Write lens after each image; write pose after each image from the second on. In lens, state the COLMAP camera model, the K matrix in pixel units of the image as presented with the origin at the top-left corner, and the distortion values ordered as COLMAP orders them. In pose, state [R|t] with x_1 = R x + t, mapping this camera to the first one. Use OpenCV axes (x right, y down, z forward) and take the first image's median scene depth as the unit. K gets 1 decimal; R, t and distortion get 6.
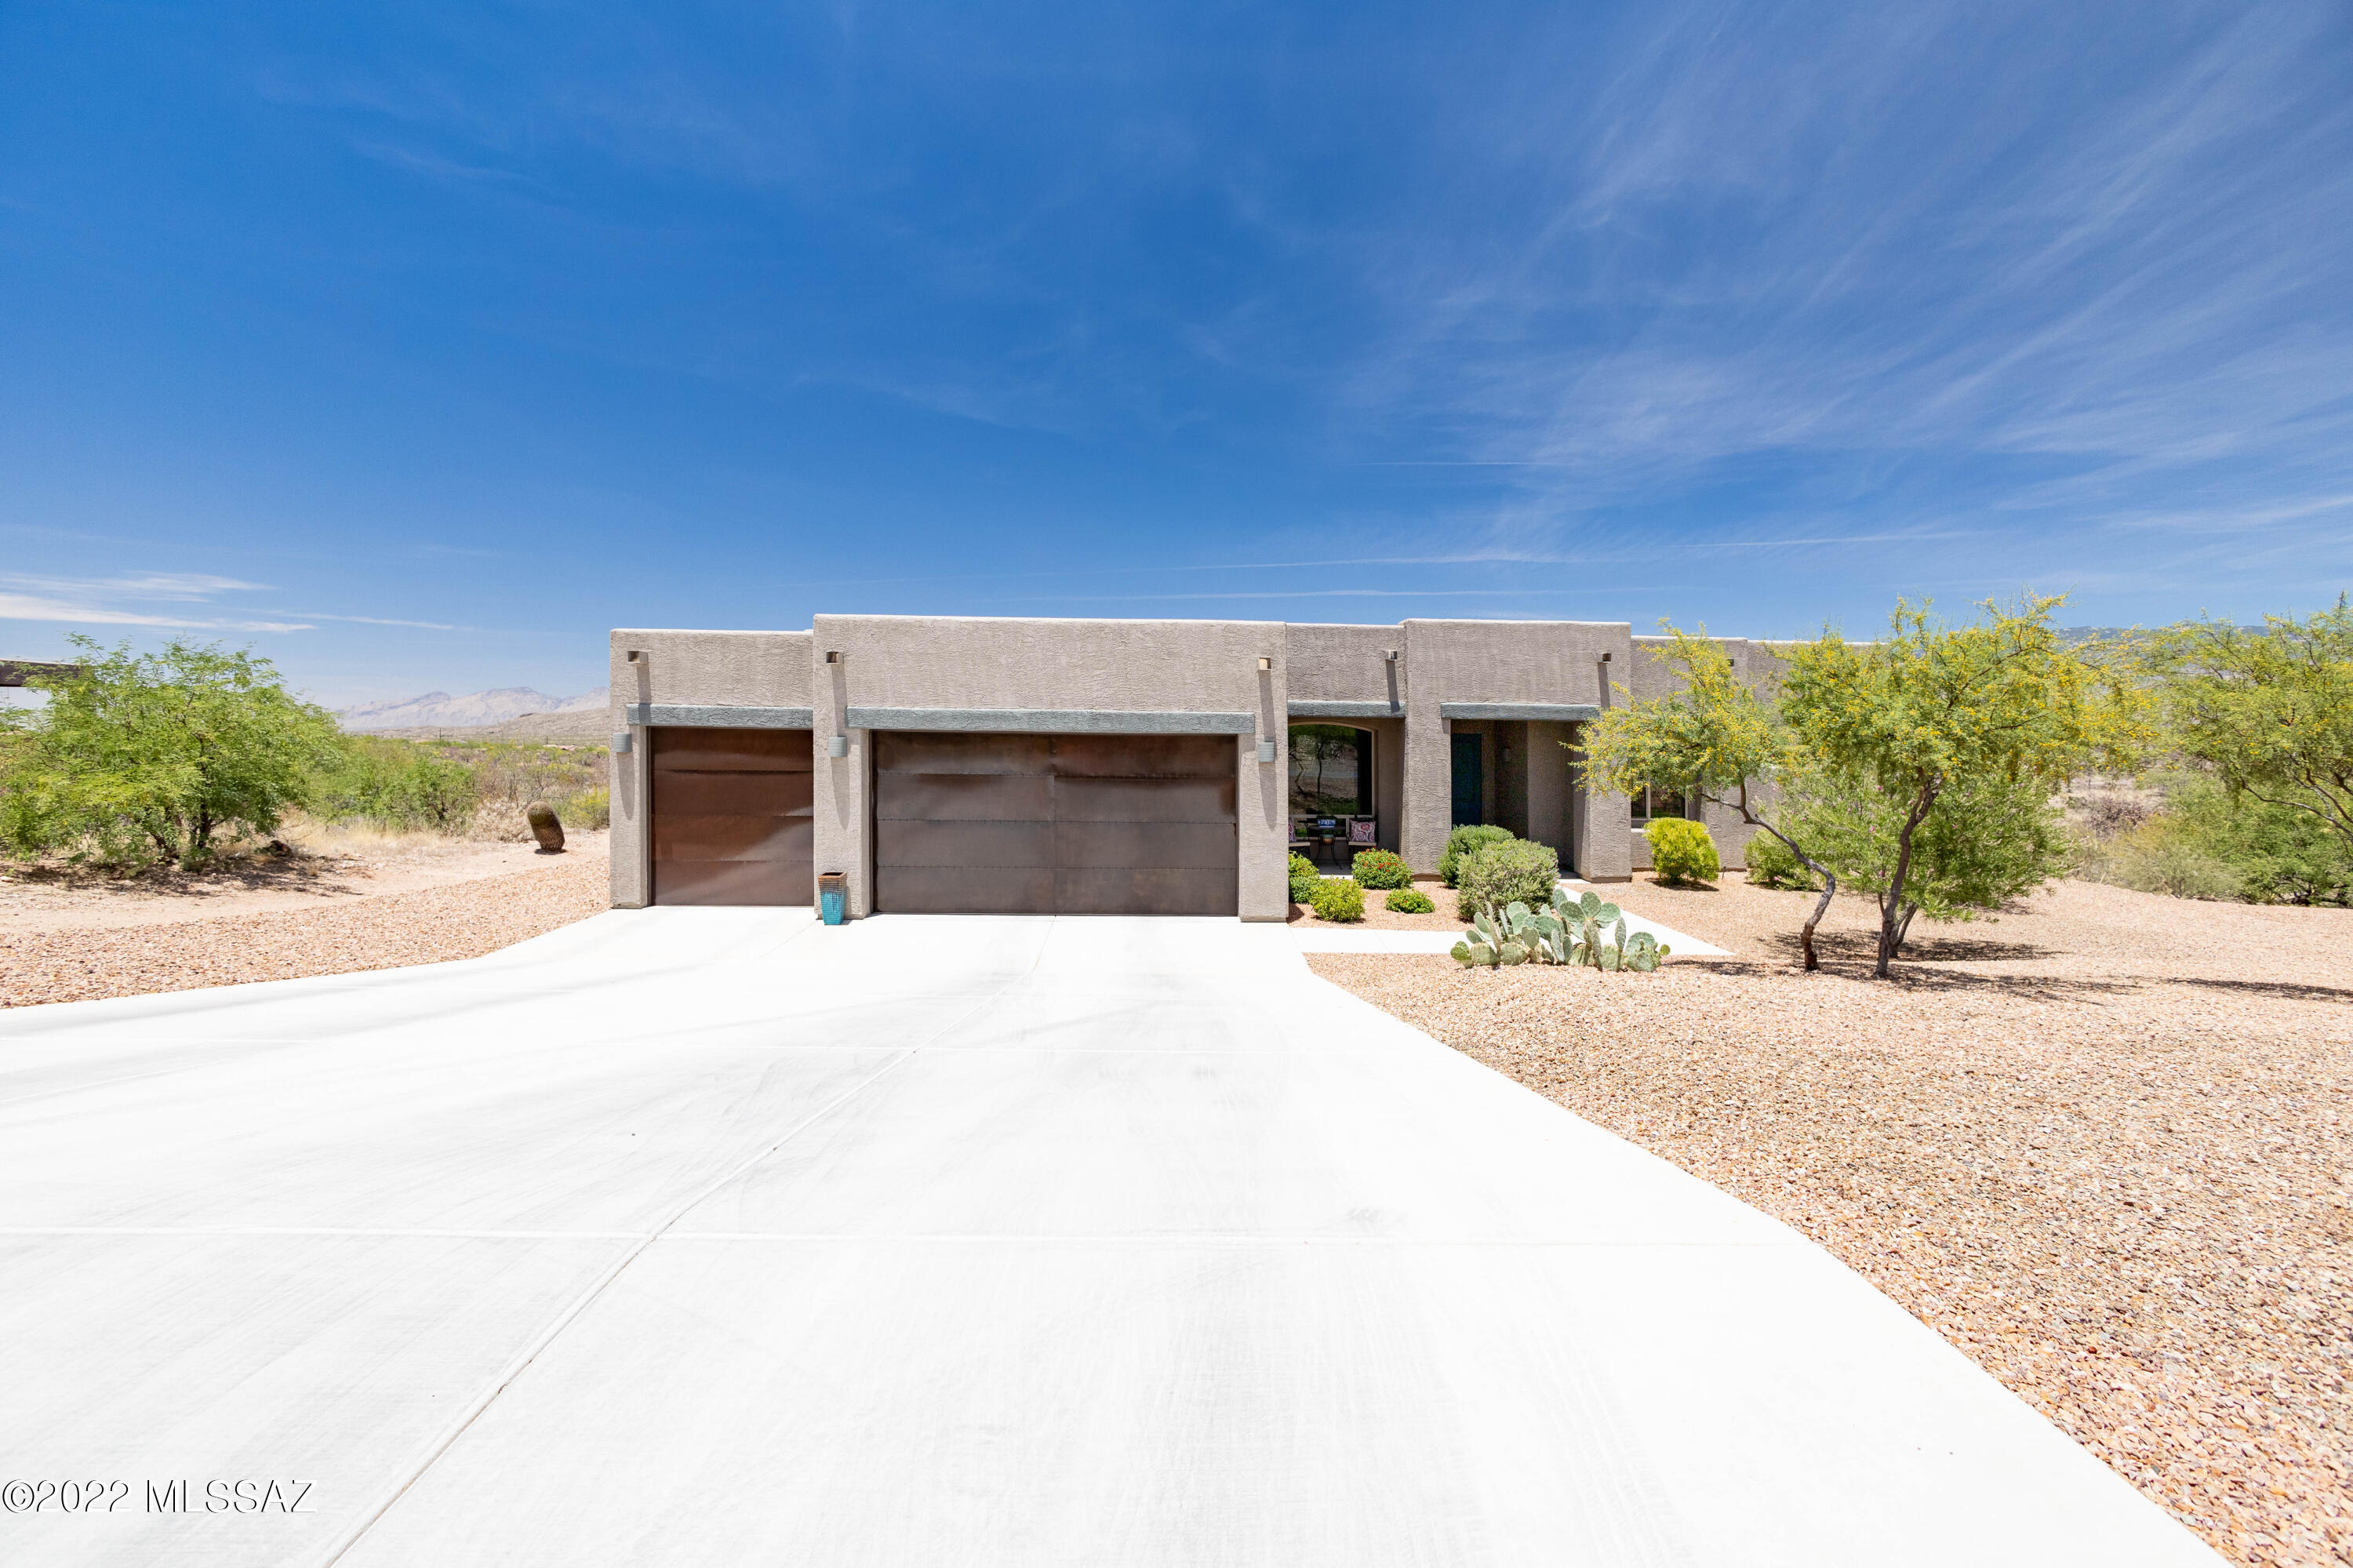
lens RADIAL K [[1087.8, 0, 1202.3], [0, 1087.8, 762.8], [0, 0, 1]] dist [-0.000495, 0.000110]
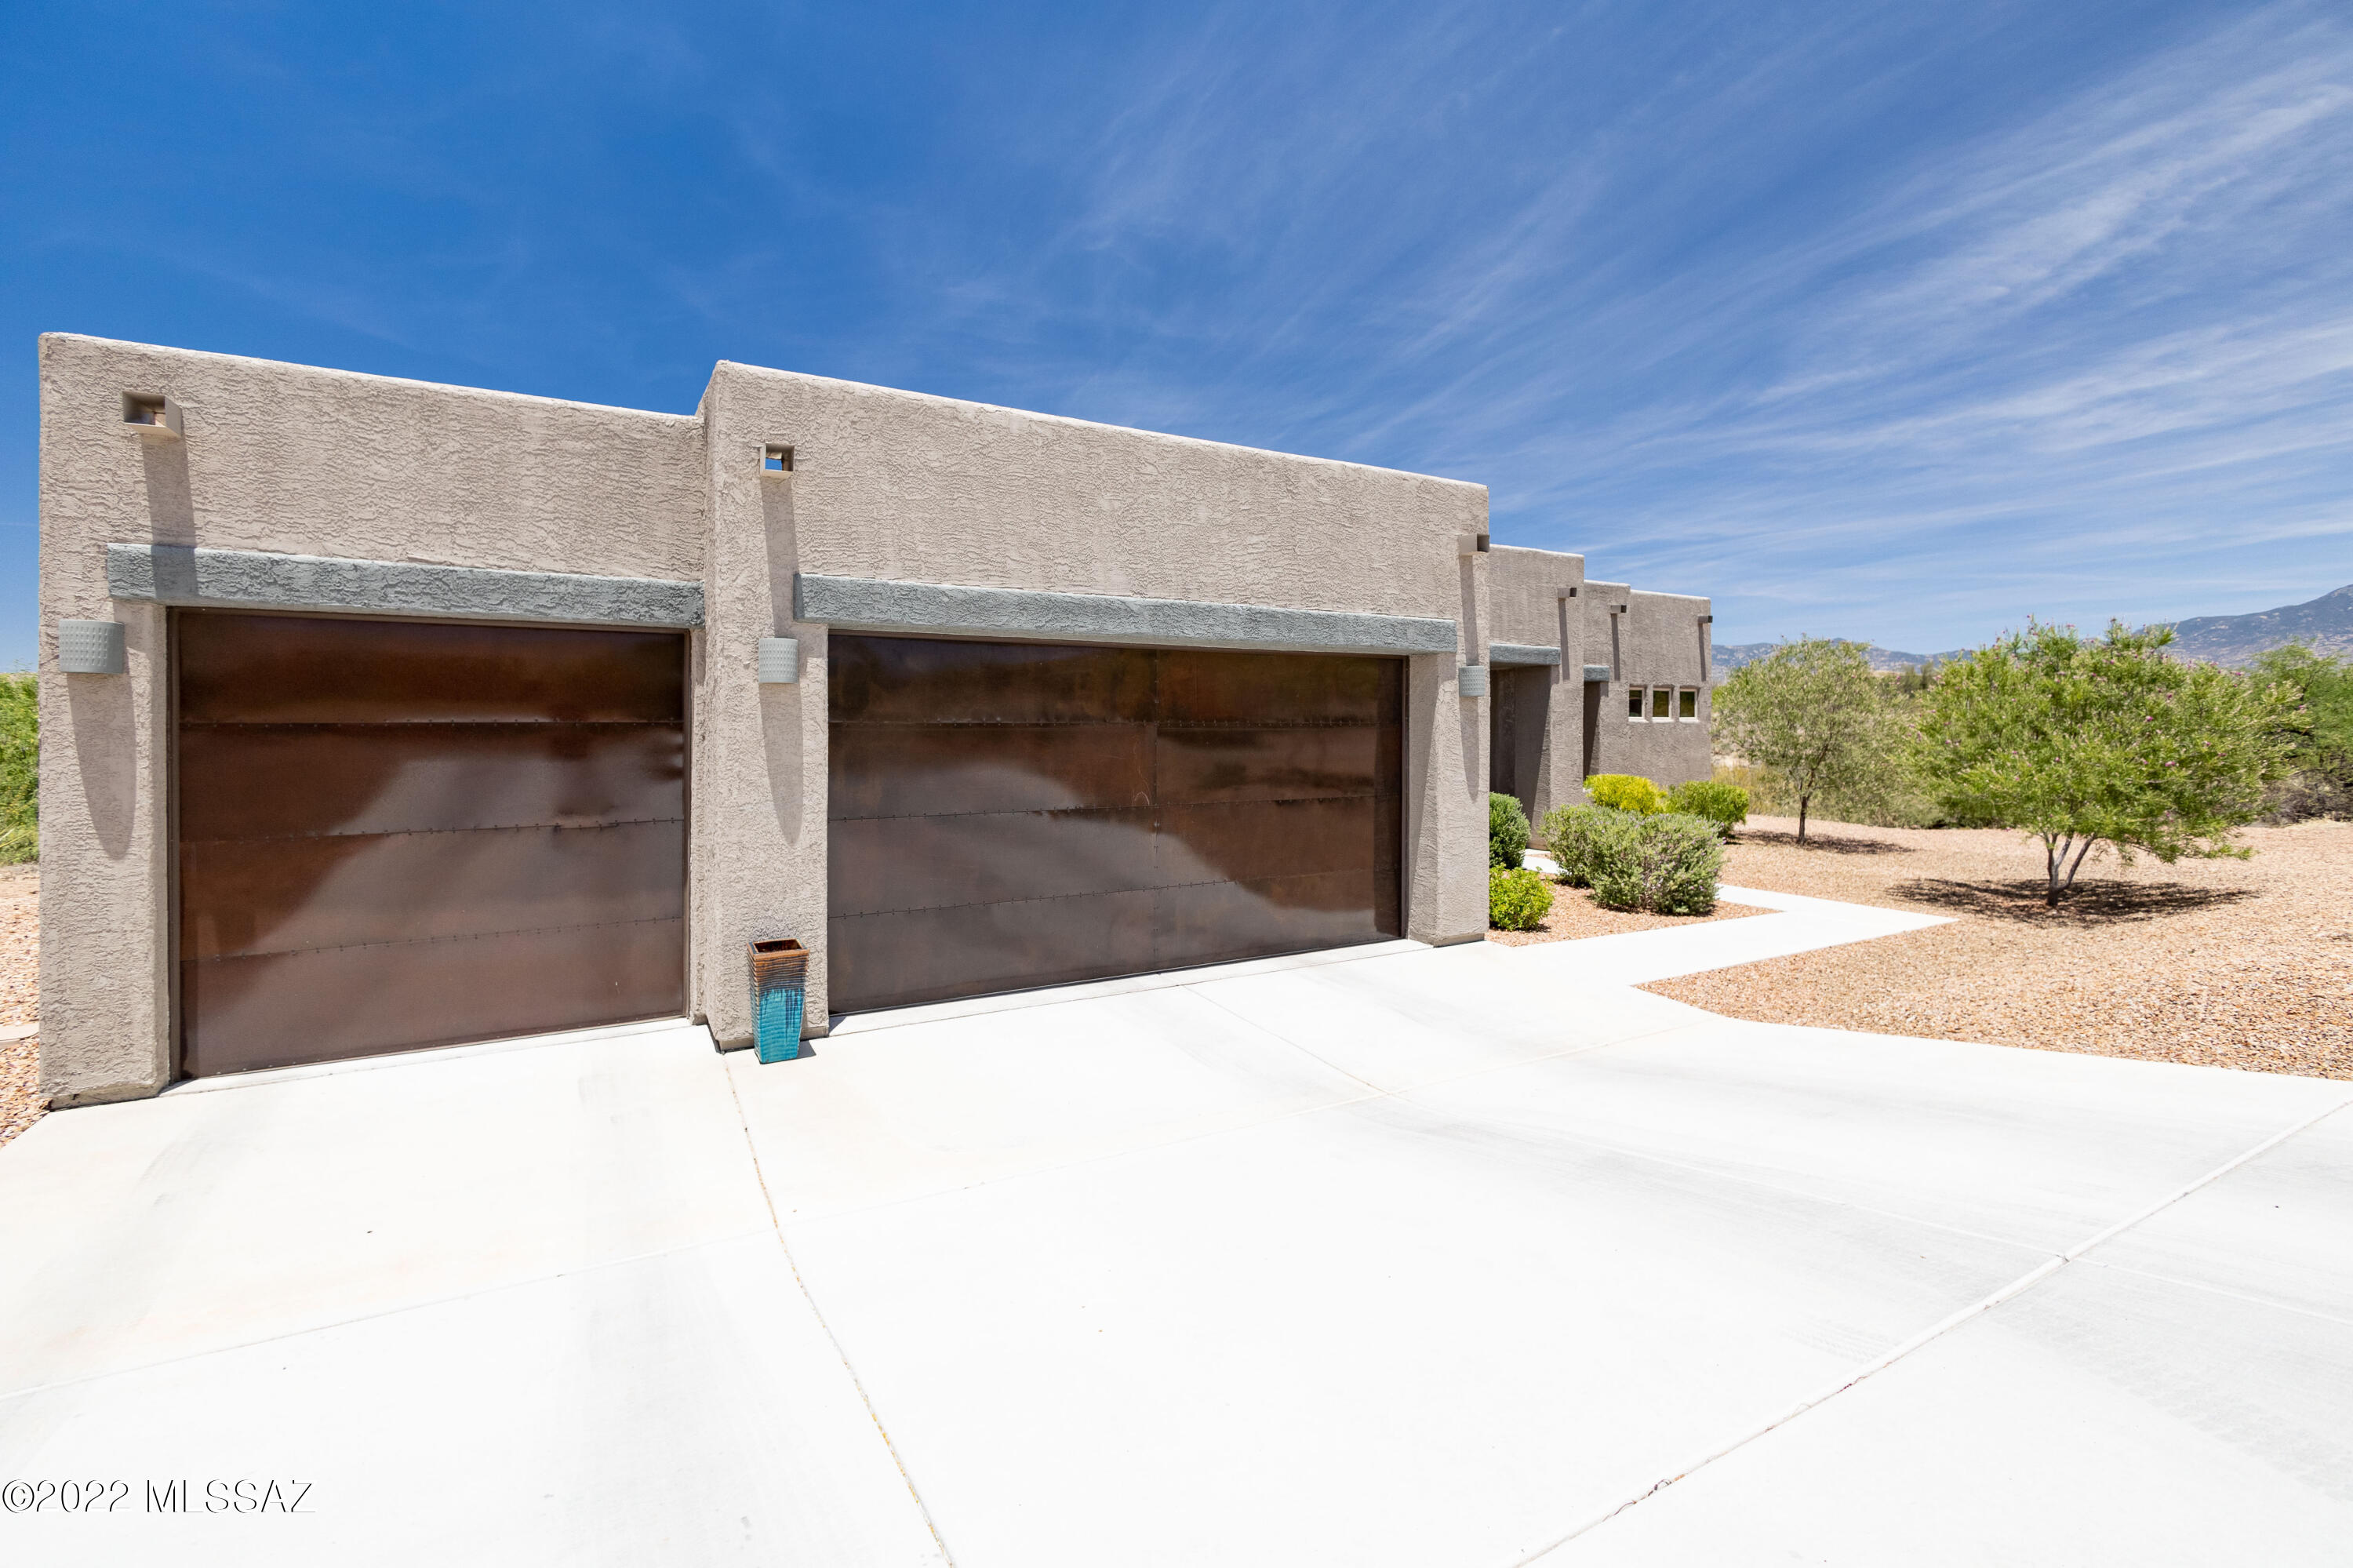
lens RADIAL K [[1023.3, 0, 1174.7], [0, 1023.3, 730.7], [0, 0, 1]] dist [-0.002923, -0.000557]
pose [[0.880564, -0.015297, 0.473680, -0.376497], [0.026284, 0.999517, -0.016585, 0.024288], [-0.473197, 0.027054, 0.880541, 0.530702]]
